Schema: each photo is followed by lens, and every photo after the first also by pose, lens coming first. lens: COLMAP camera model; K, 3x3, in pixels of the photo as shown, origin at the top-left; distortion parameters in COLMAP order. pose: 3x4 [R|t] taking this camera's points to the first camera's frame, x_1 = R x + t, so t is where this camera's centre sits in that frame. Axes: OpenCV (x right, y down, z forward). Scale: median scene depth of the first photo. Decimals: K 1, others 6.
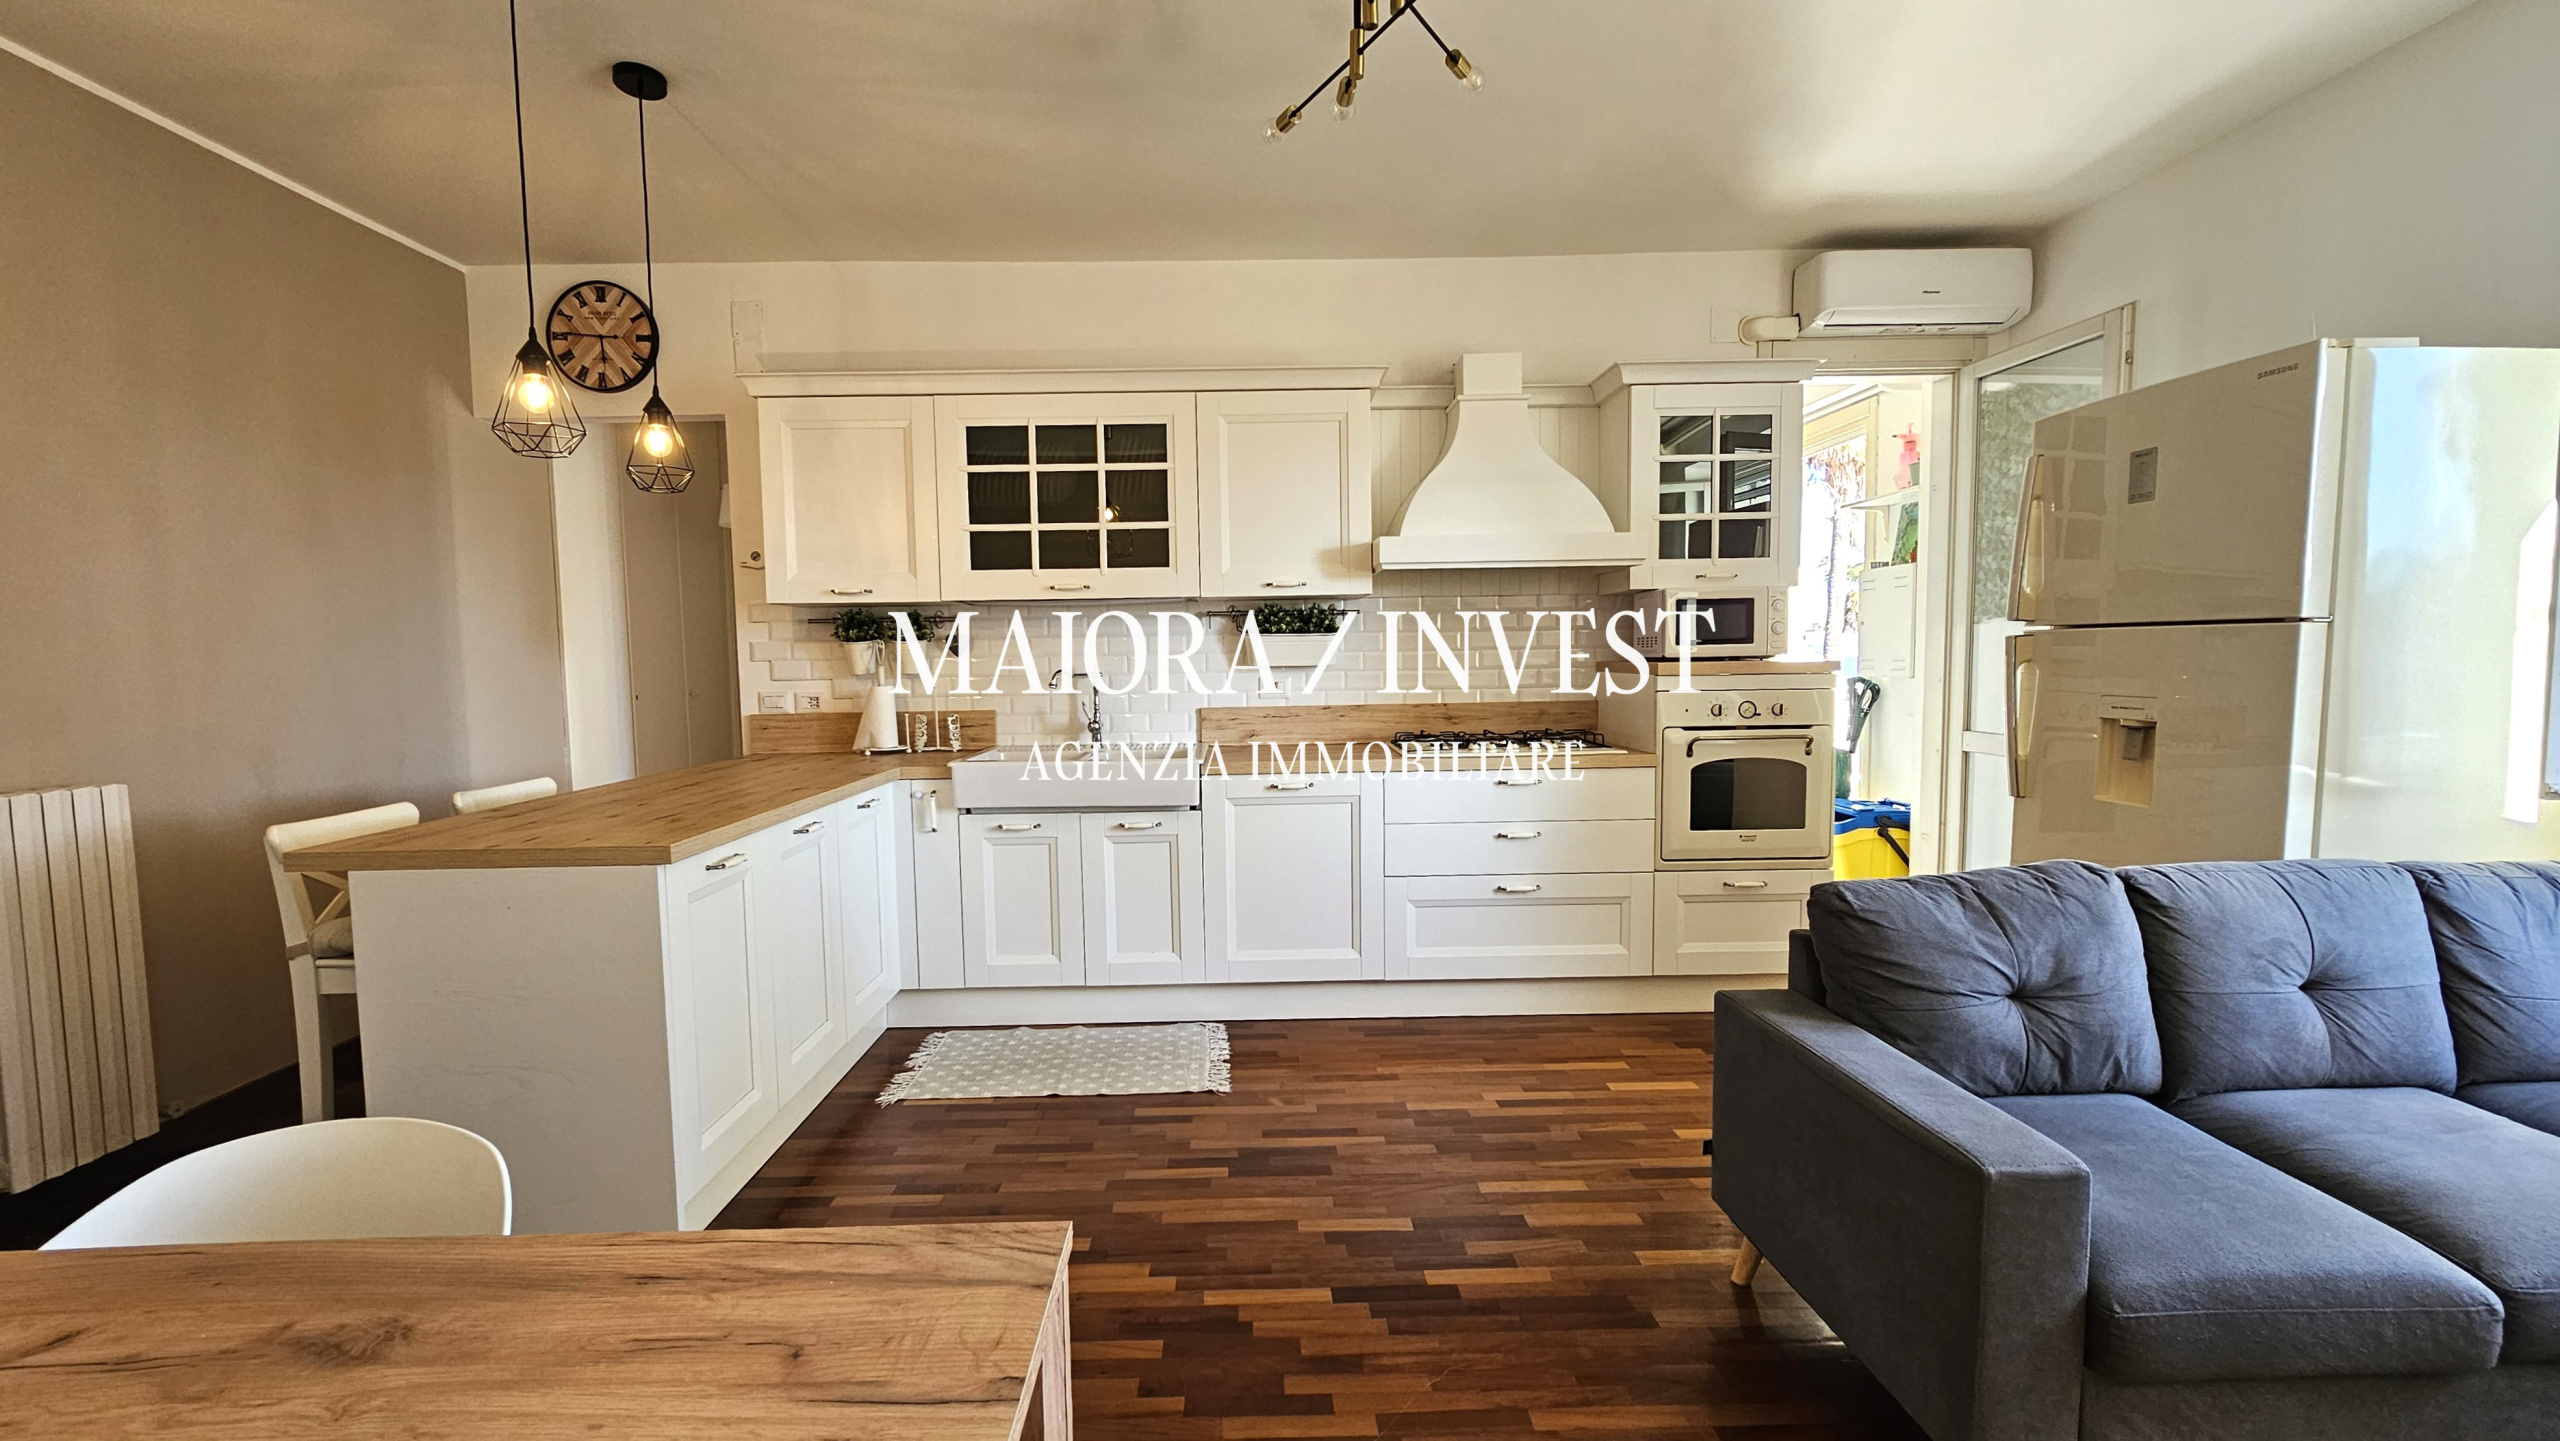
lens RADIAL K [[1068.7, 0, 1266.3], [0, 1068.7, 726.3], [0, 0, 1]] dist [0.001726, 0.000240]
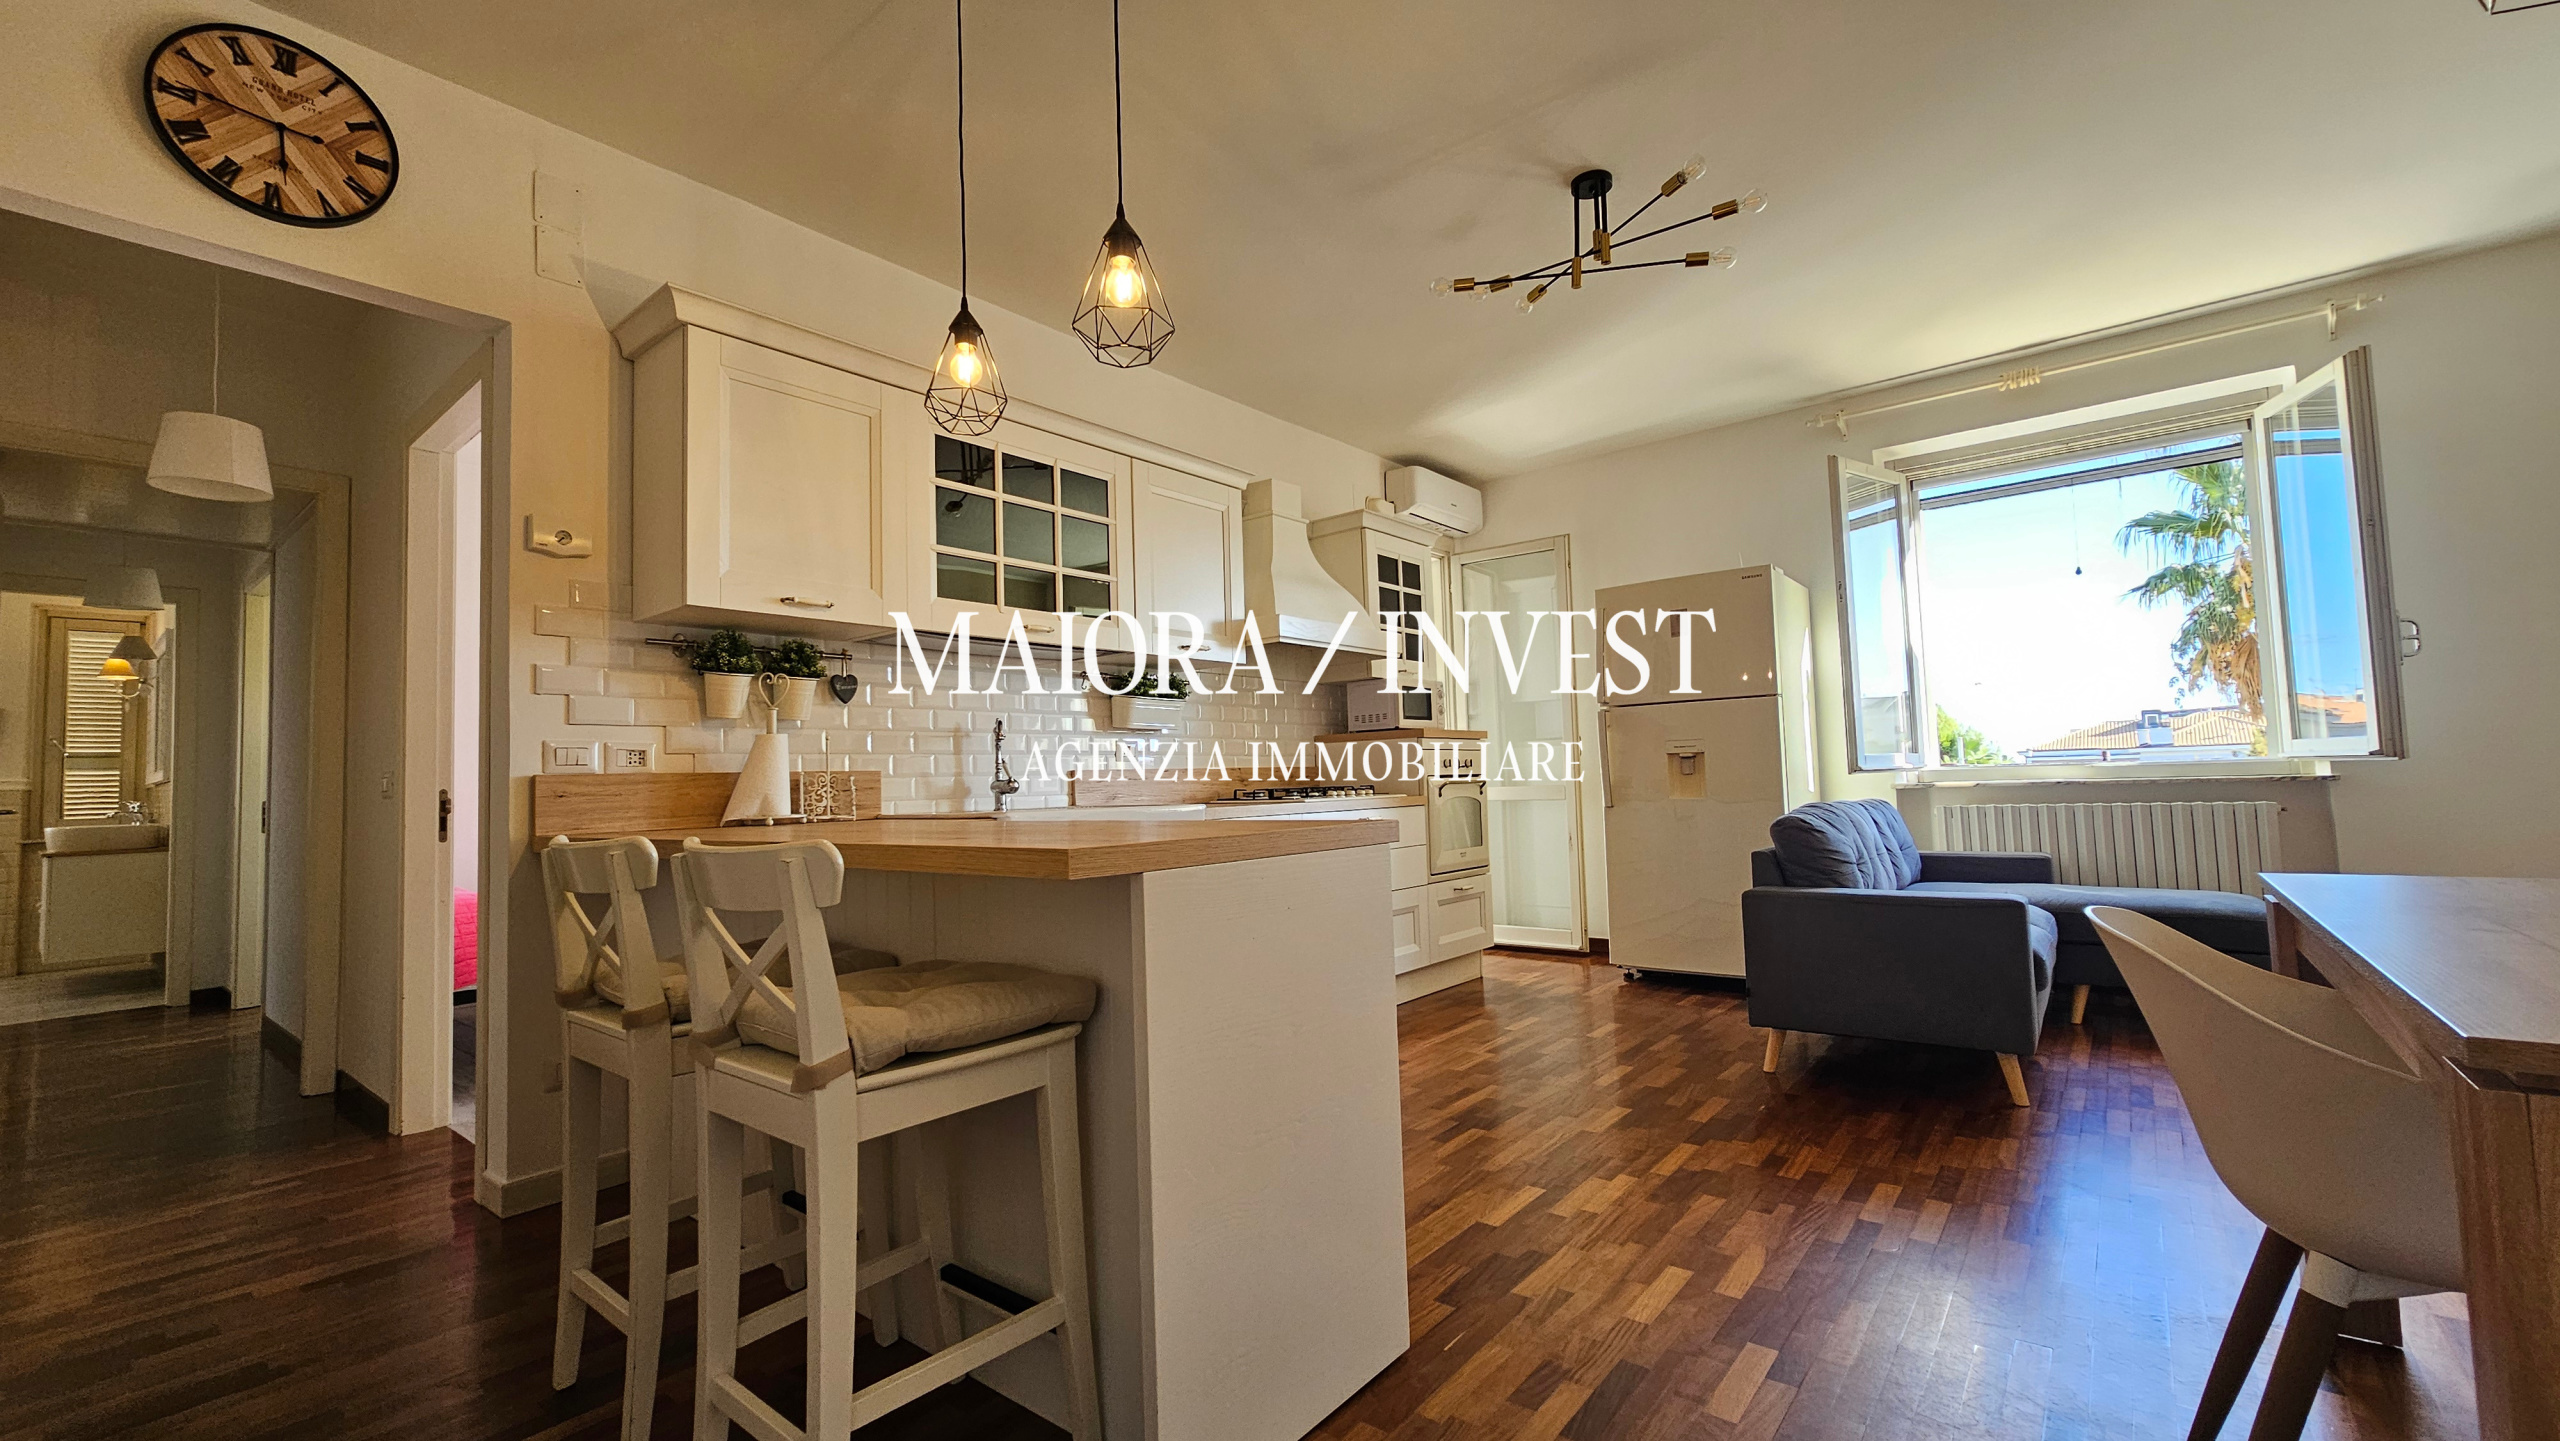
lens RADIAL K [[1040.2, 0, 1253.5], [0, 1040.2, 728.3], [0, 0, 1]] dist [-0.002150, 0.002091]
pose [[0.652290, 0.036685, 0.757081, -0.737883], [0.073150, 0.991119, -0.111051, 0.068384], [-0.754431, 0.127817, 0.643814, 0.290447]]
